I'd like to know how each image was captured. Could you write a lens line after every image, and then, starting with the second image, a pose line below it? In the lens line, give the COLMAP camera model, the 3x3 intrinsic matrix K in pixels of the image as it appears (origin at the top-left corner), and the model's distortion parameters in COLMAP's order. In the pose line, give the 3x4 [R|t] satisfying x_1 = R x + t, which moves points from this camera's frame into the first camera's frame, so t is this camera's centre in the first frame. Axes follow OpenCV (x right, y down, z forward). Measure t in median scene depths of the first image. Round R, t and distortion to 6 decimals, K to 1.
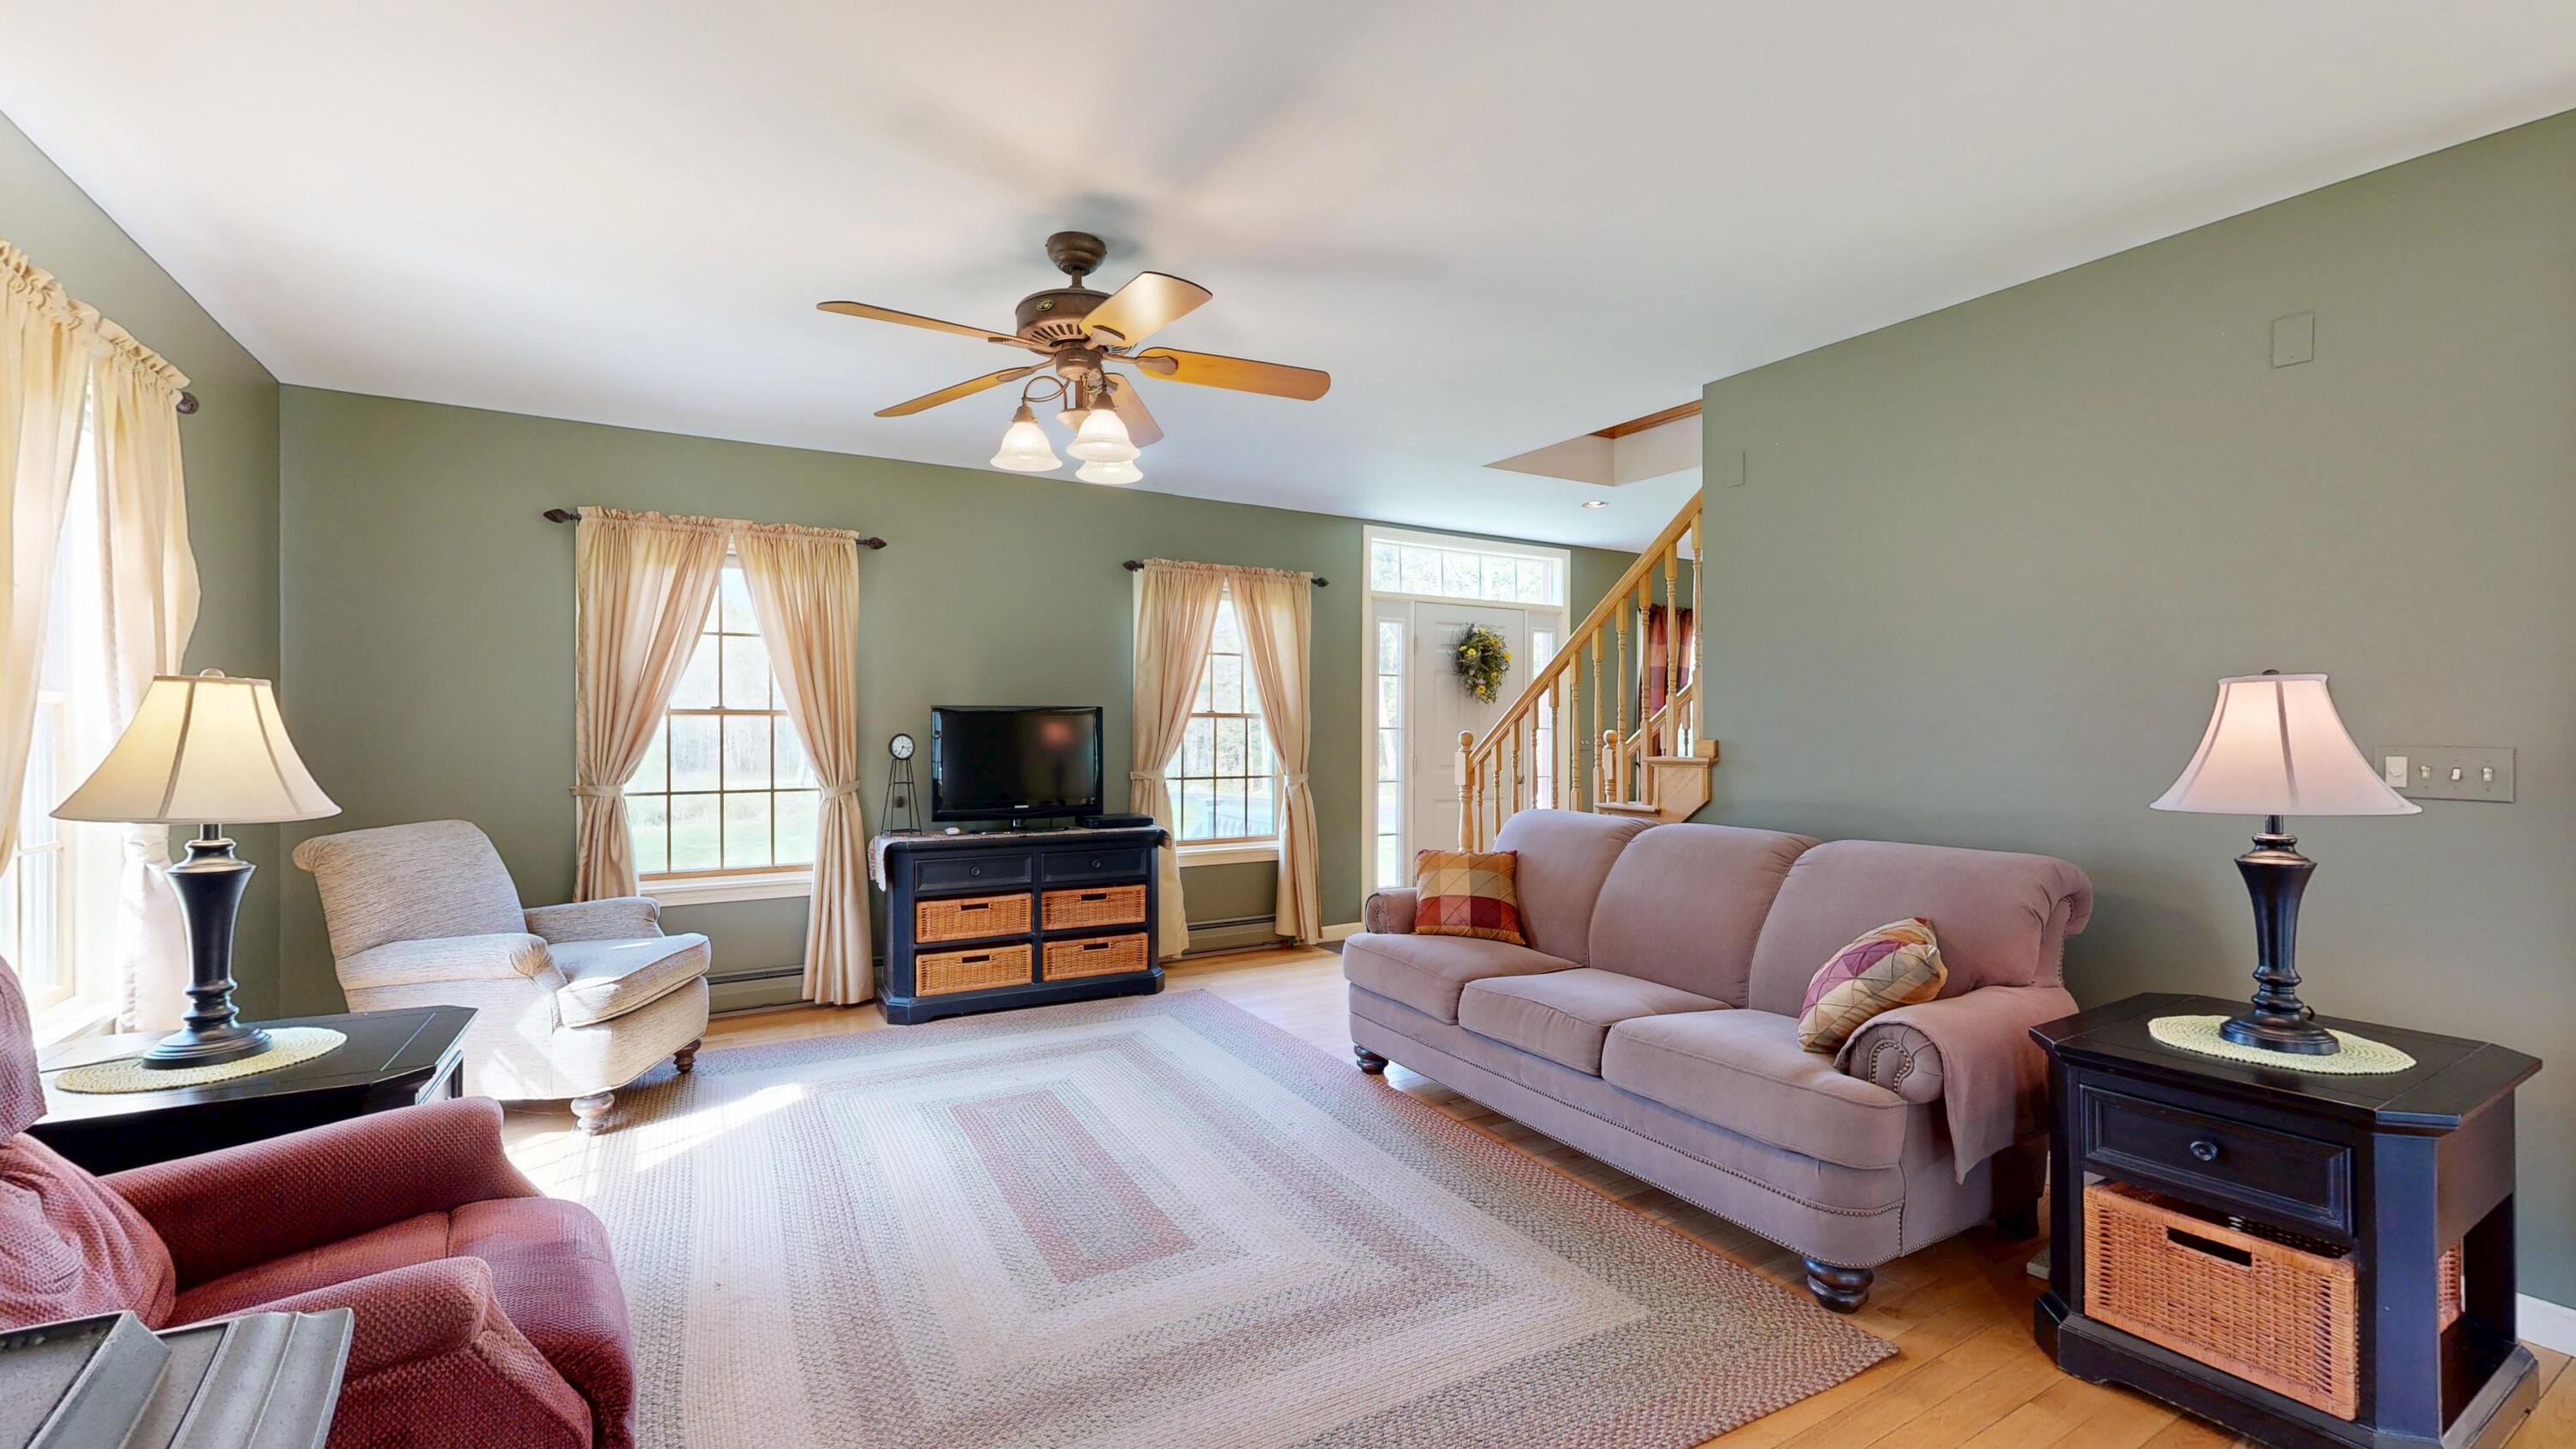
lens RADIAL K [[1071.2, 0, 1285.9], [0, 1071.2, 731.4], [0, 0, 1]] dist [0.002048, -0.000578]
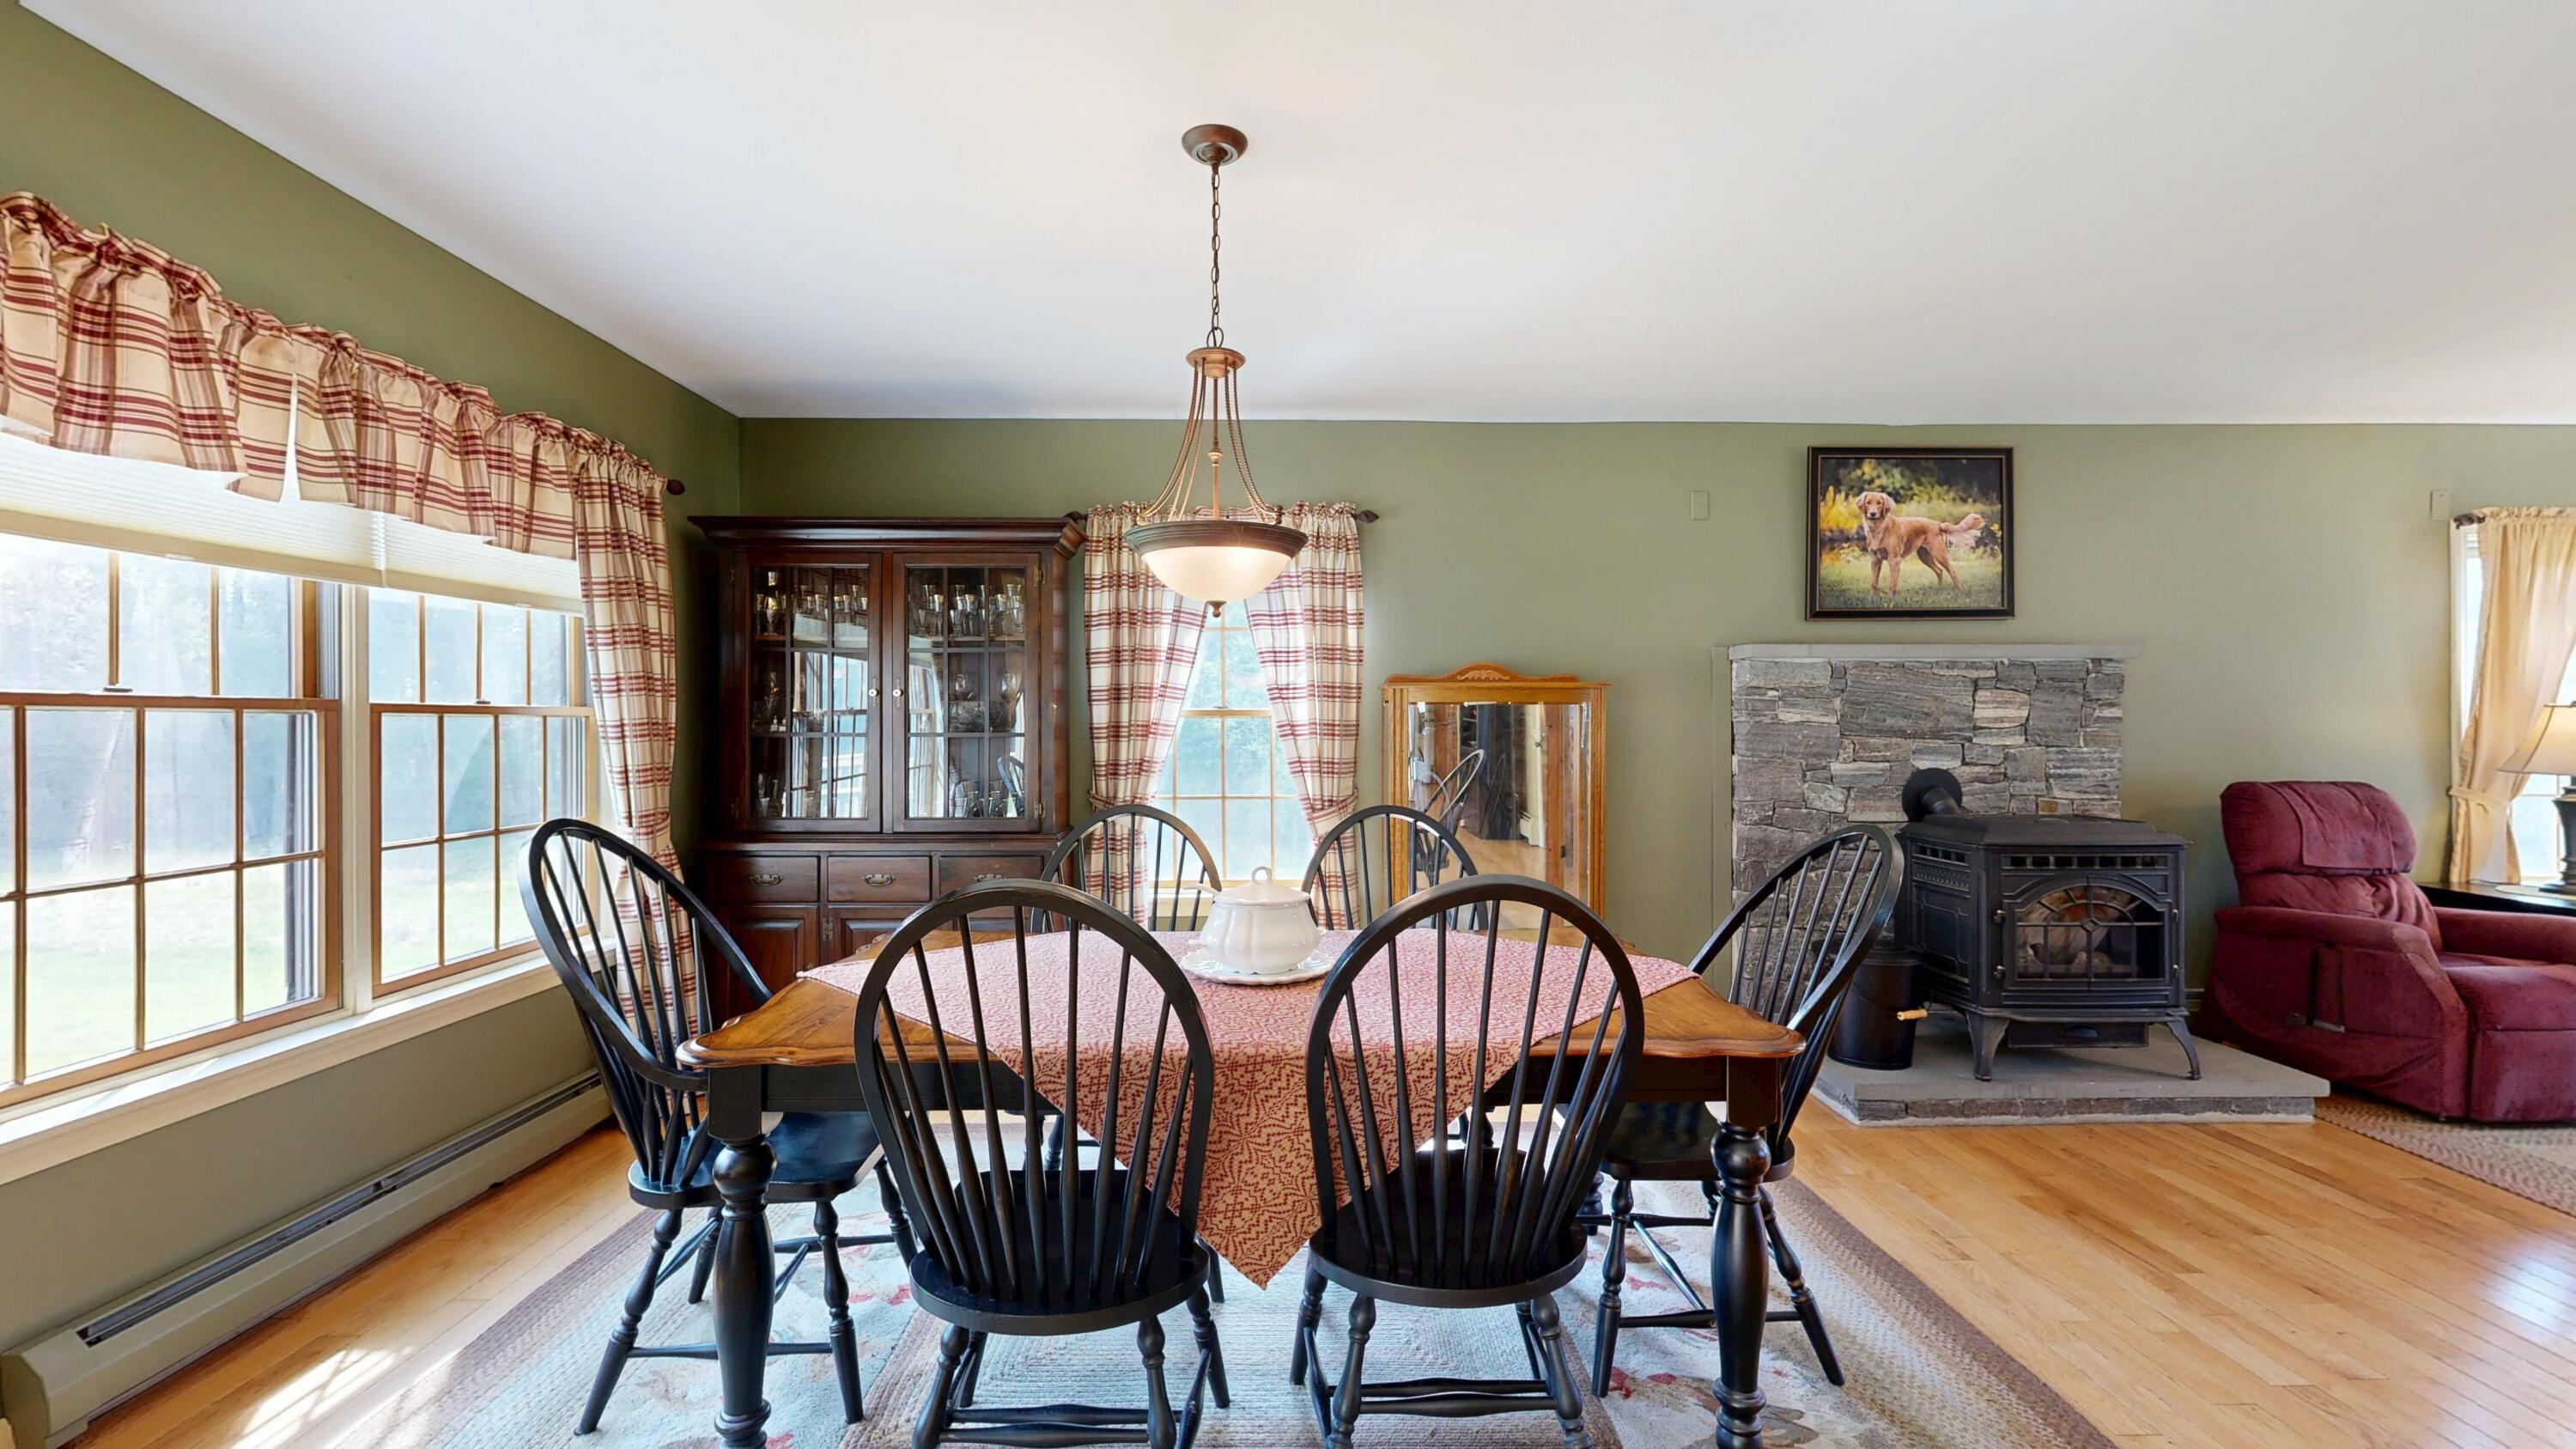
lens RADIAL K [[1071.2, 0, 1279.5], [0, 1071.2, 731.2], [0, 0, 1]] dist [0.002048, -0.000578]
pose [[-0.509752, 0.003208, -0.860315, 1.012200], [-0.001252, 0.999989, 0.004471, -0.002818], [0.860321, 0.003356, -0.509742, -0.028160]]
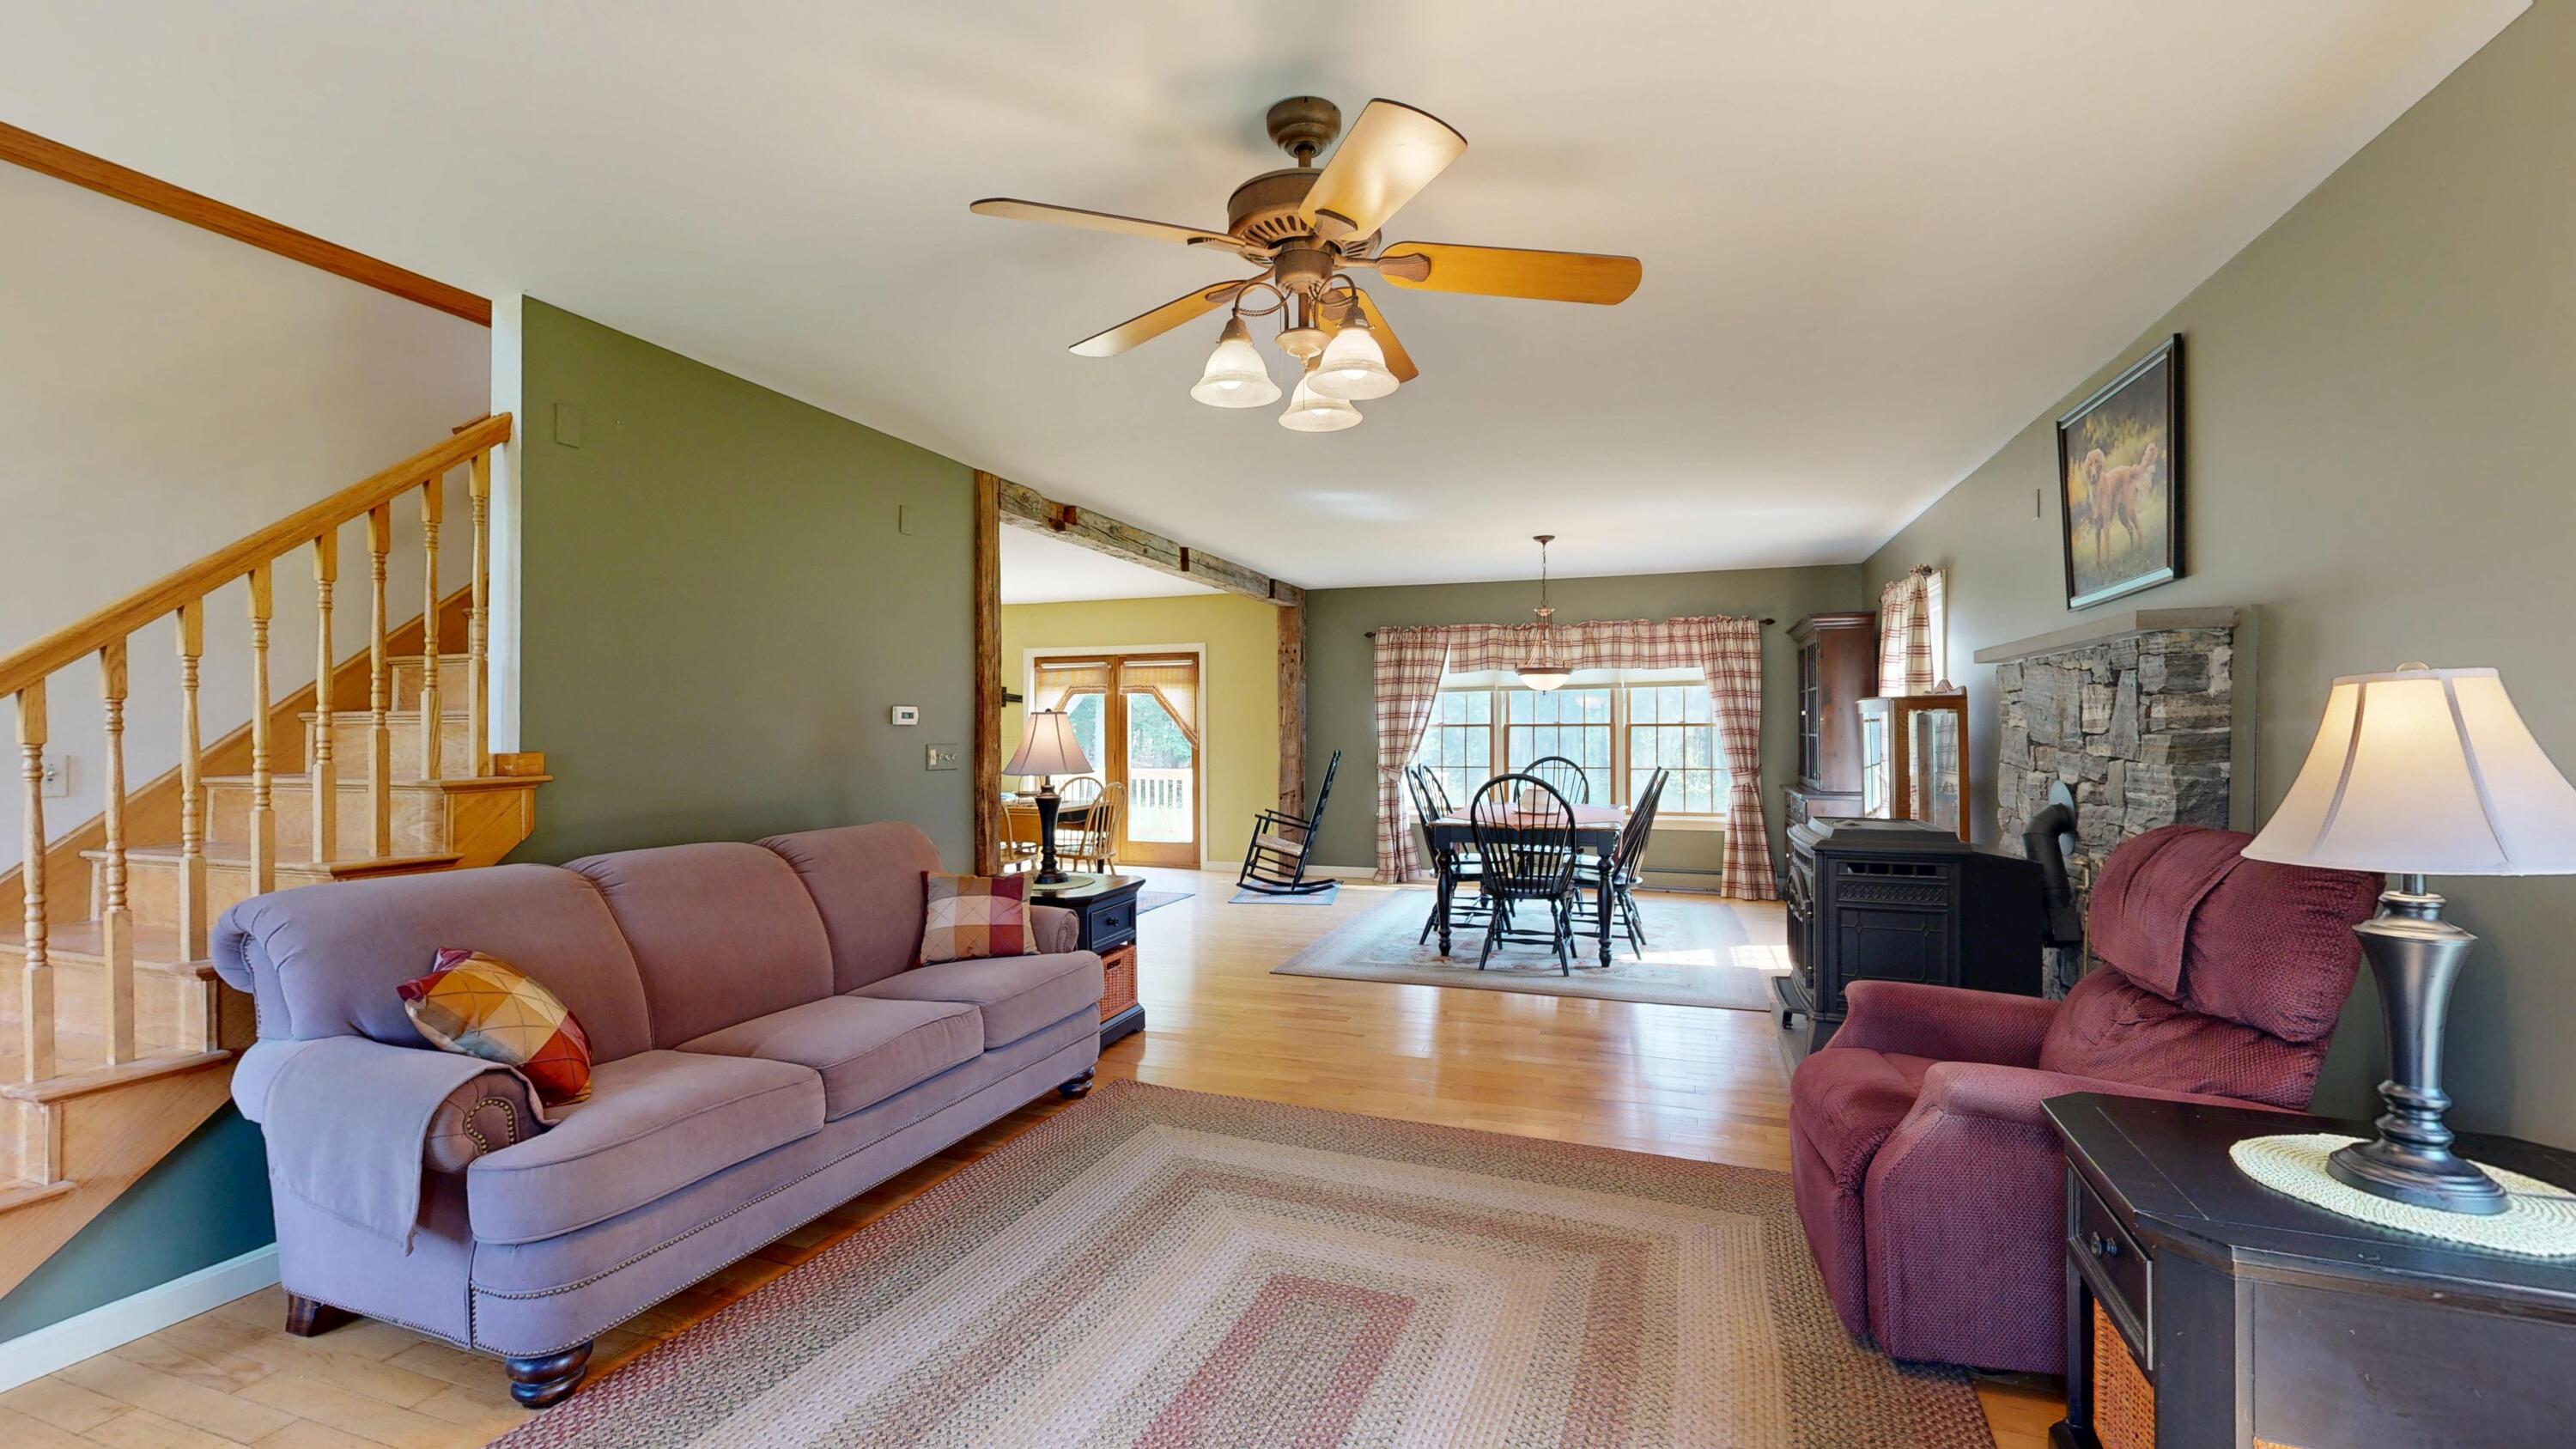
lens RADIAL K [[1071.2, 0, 1287.7], [0, 1071.2, 731.0], [0, 0, 1]] dist [0.002048, -0.000578]
pose [[-0.632755, -0.000056, 0.774352, -0.565872], [0.002324, 0.999995, 0.001972, -0.007821], [-0.774348, 0.003047, -0.632752, 1.079750]]
